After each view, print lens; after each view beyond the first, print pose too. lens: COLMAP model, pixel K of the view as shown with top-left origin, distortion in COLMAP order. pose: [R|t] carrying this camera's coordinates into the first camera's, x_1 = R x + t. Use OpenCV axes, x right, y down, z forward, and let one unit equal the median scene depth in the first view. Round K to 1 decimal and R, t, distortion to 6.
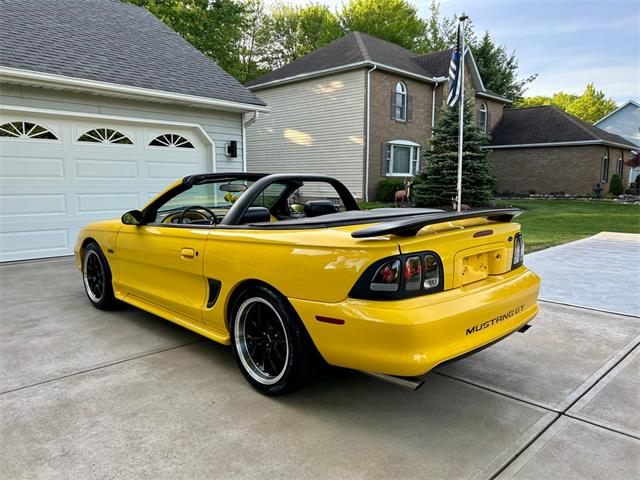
lens RADIAL K [[482.5, 0, 316.5], [0, 482.5, 240.2], [0, 0, 1]] dist [0.051068, -0.061303]
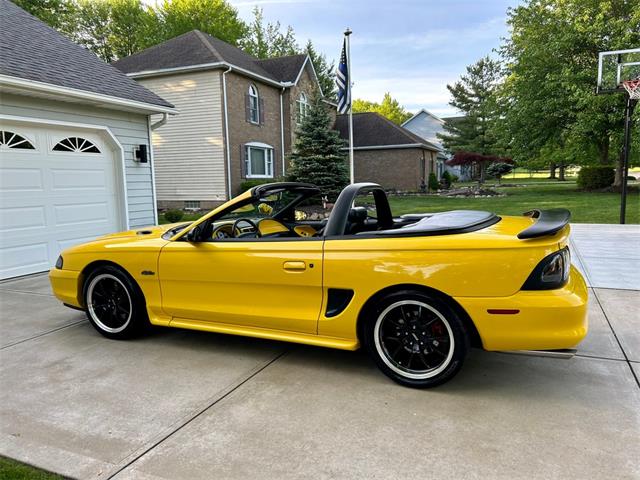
lens RADIAL K [[482.5, 0, 319.0], [0, 482.5, 240.1], [0, 0, 1]] dist [0.051068, -0.061303]
pose [[0.928658, -0.067943, 0.364662, -0.209017], [0.067952, 0.997606, 0.012823, -0.013288], [-0.364661, 0.012872, 0.931052, 0.018672]]
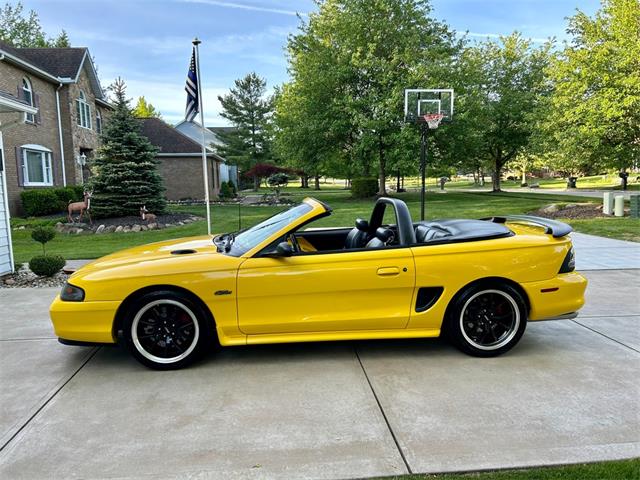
lens RADIAL K [[482.5, 0, 318.3], [0, 482.5, 241.3], [0, 0, 1]] dist [0.051068, -0.061303]
pose [[0.633944, -0.105744, 0.766116, -0.449127], [0.110375, 0.992839, 0.045705, -0.041891], [-0.765463, 0.055585, 0.641075, 0.139815]]
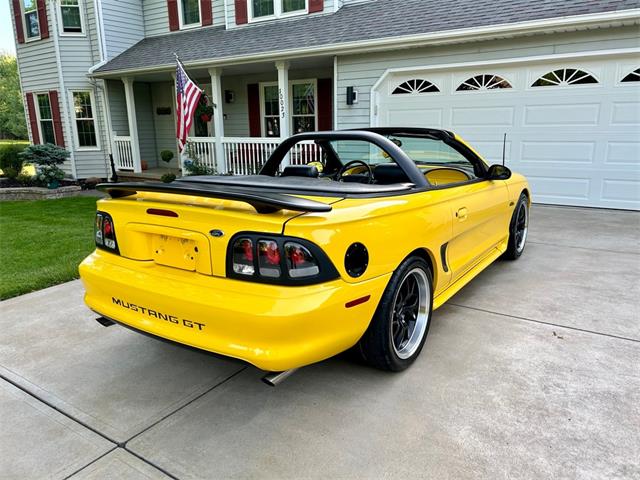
lens RADIAL K [[482.5, 0, 319.6], [0, 482.5, 243.0], [0, 0, 1]] dist [0.051068, -0.061303]
pose [[0.189539, 0.225586, -0.955608, 0.351568], [-0.103198, 0.972436, 0.209090, -0.047076], [0.976435, 0.058986, 0.207594, 0.318891]]
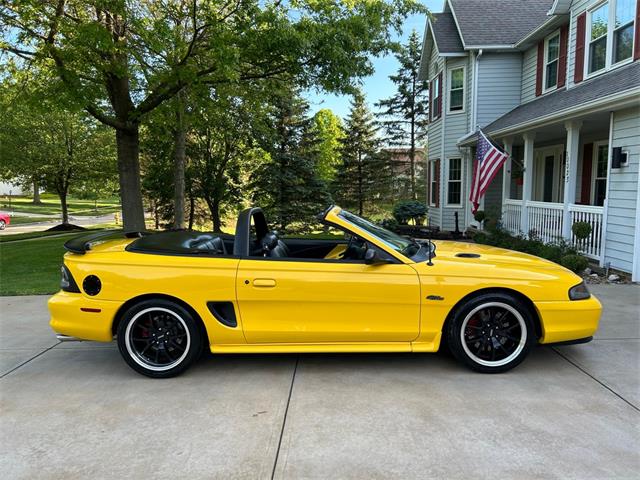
lens RADIAL K [[482.5, 0, 322.5], [0, 482.5, 242.5], [0, 0, 1]] dist [0.051068, -0.061303]
pose [[-0.710098, 0.086407, -0.698780, 0.275524], [-0.077423, 0.976841, 0.199468, -0.123441], [0.699833, 0.195744, -0.686963, 0.797482]]
